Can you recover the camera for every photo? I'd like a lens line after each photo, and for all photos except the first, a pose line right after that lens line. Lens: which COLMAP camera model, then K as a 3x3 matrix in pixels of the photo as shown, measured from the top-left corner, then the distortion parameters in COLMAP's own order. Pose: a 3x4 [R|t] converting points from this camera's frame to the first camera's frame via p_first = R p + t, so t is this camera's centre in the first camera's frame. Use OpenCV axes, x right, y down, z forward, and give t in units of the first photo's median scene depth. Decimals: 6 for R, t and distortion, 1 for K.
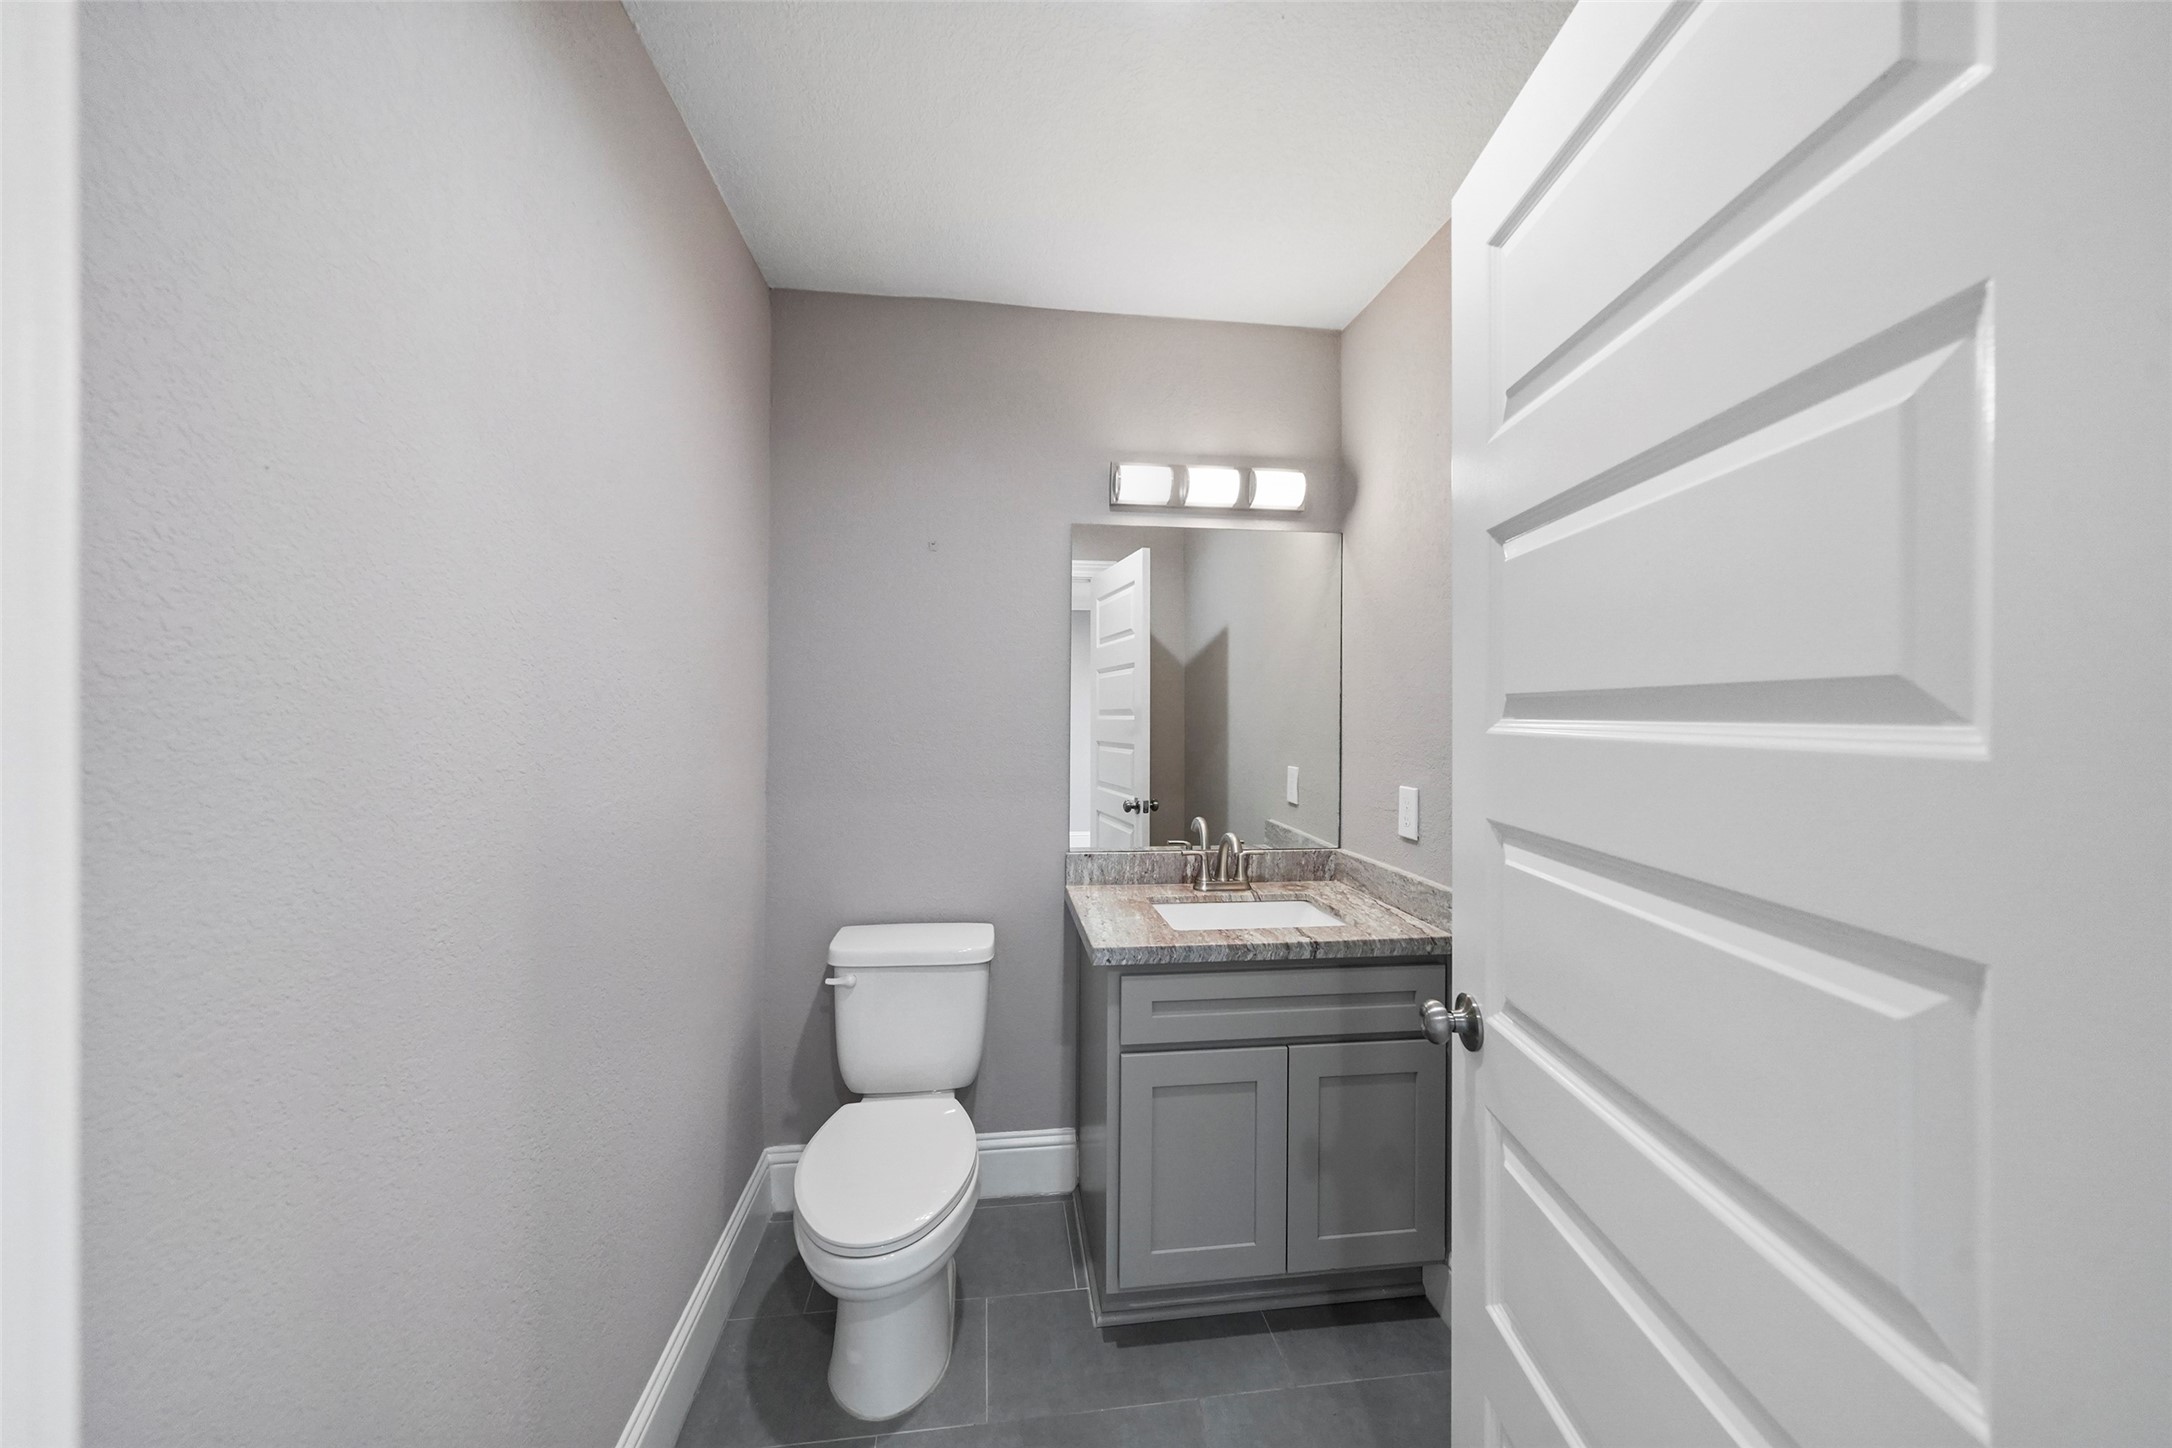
lens RADIAL K [[750.9, 0, 1084.9], [0, 750.9, 712.6], [0, 0, 1]] dist [0.000429, 0.000063]
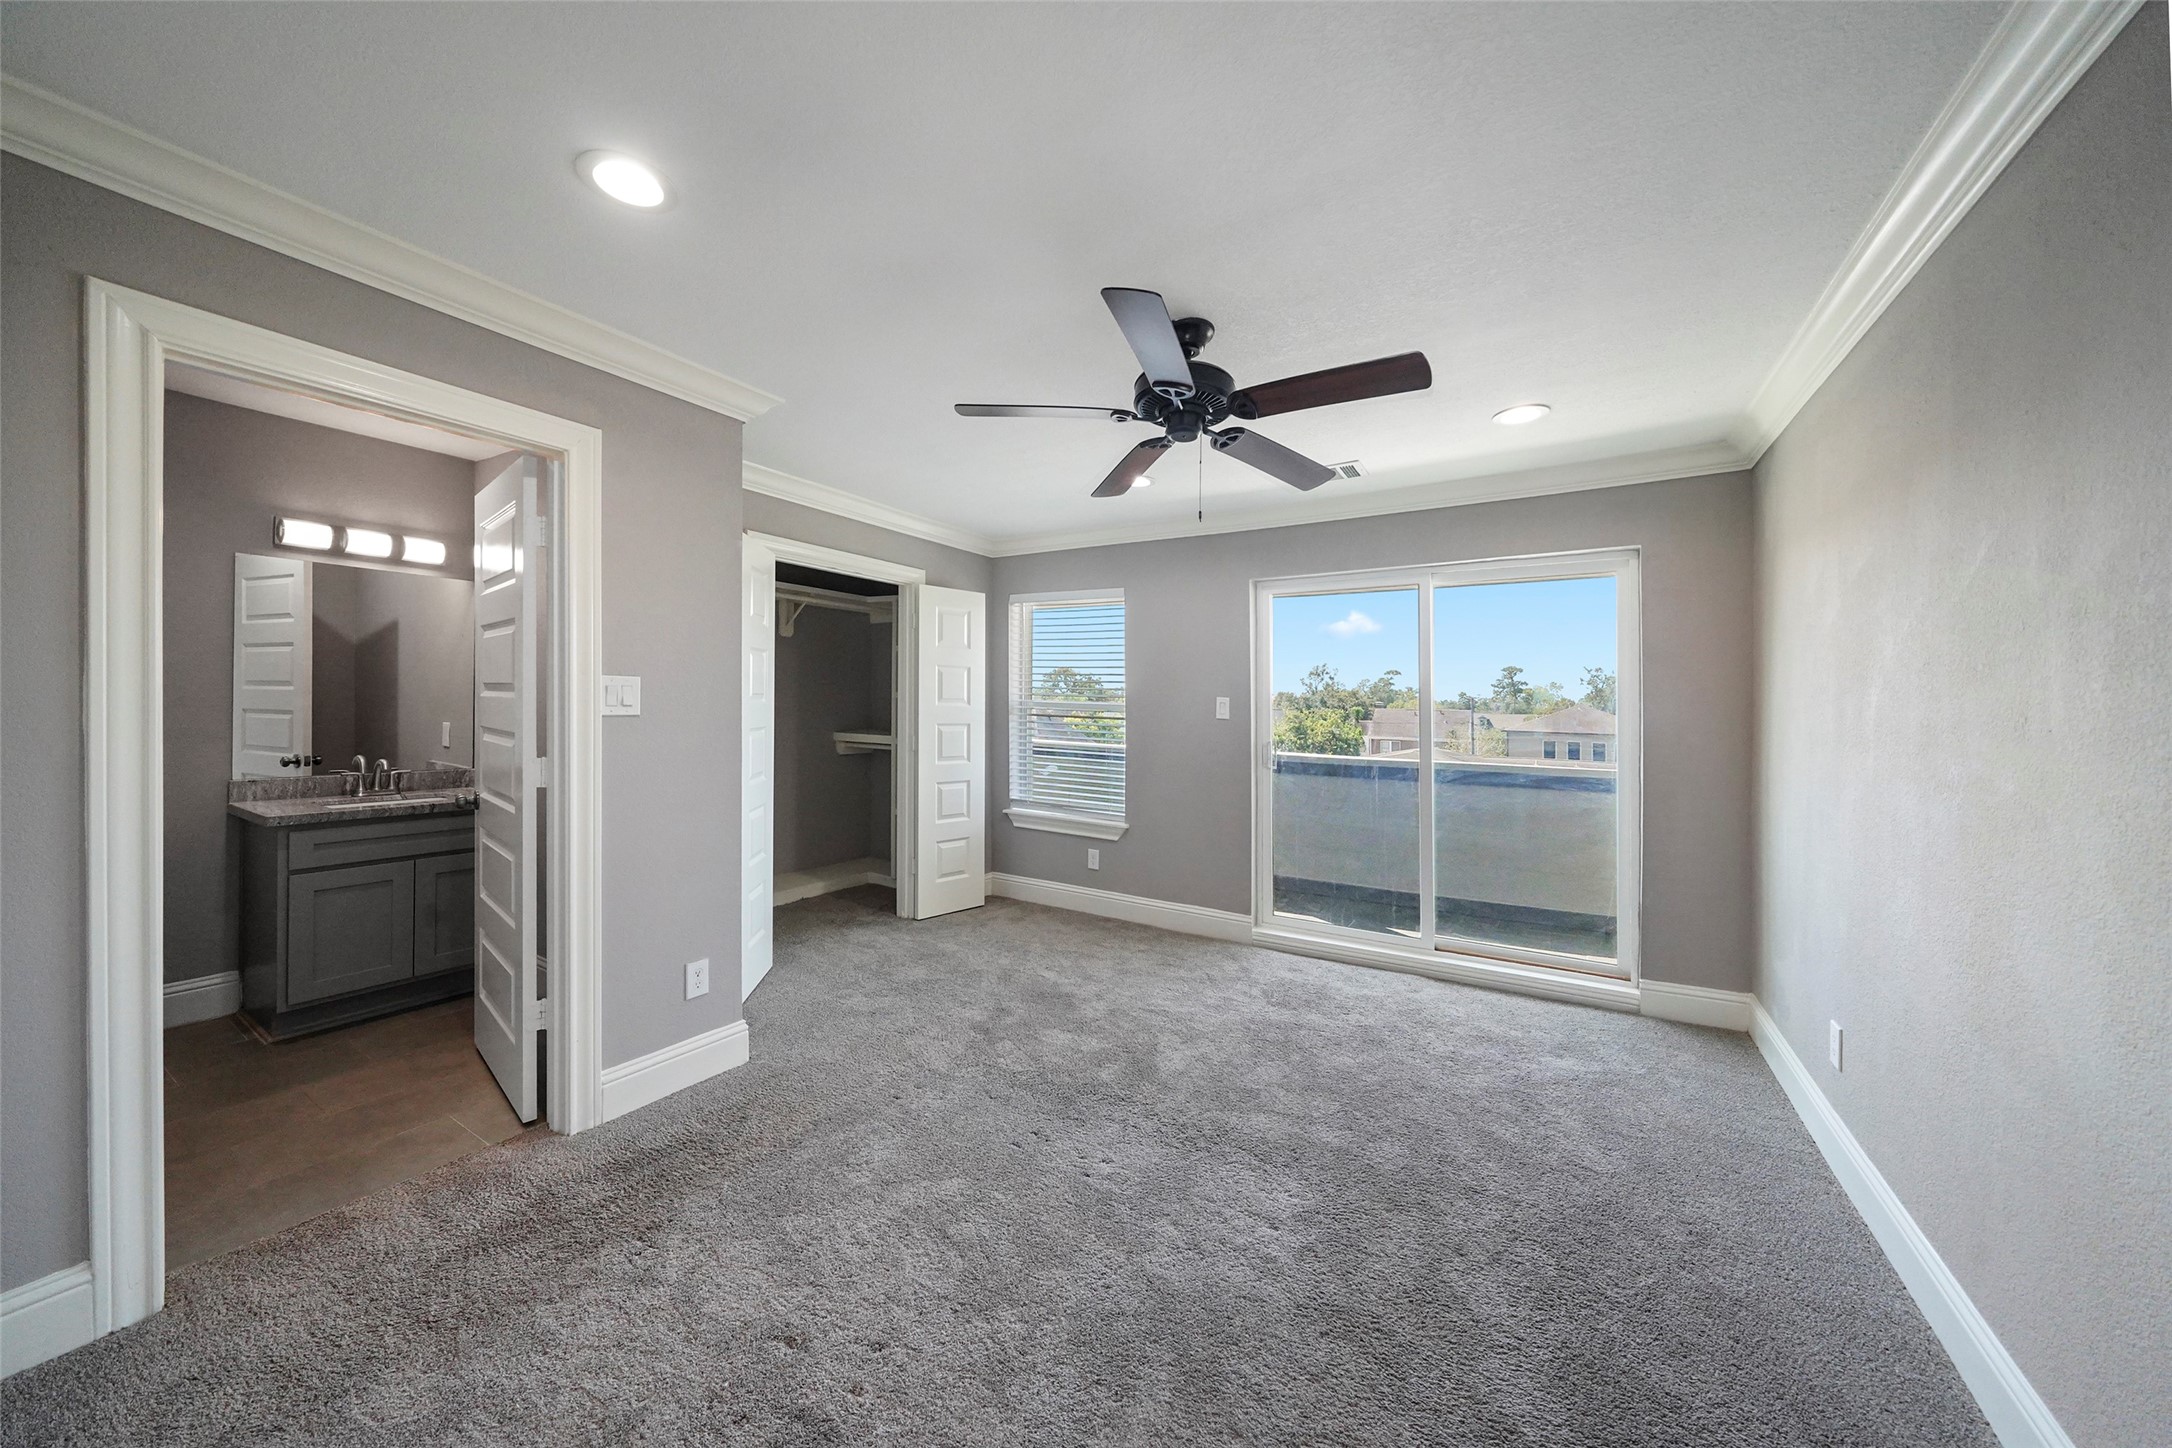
lens RADIAL K [[750.9, 0, 1084.9], [0, 750.9, 712.6], [0, 0, 1]] dist [0.000429, 0.000063]
pose [[0.632581, -0.002765, 0.774489, -0.102328], [-0.020768, 0.999573, 0.020532, -0.006890], [-0.774216, -0.029073, 0.632254, -1.179379]]
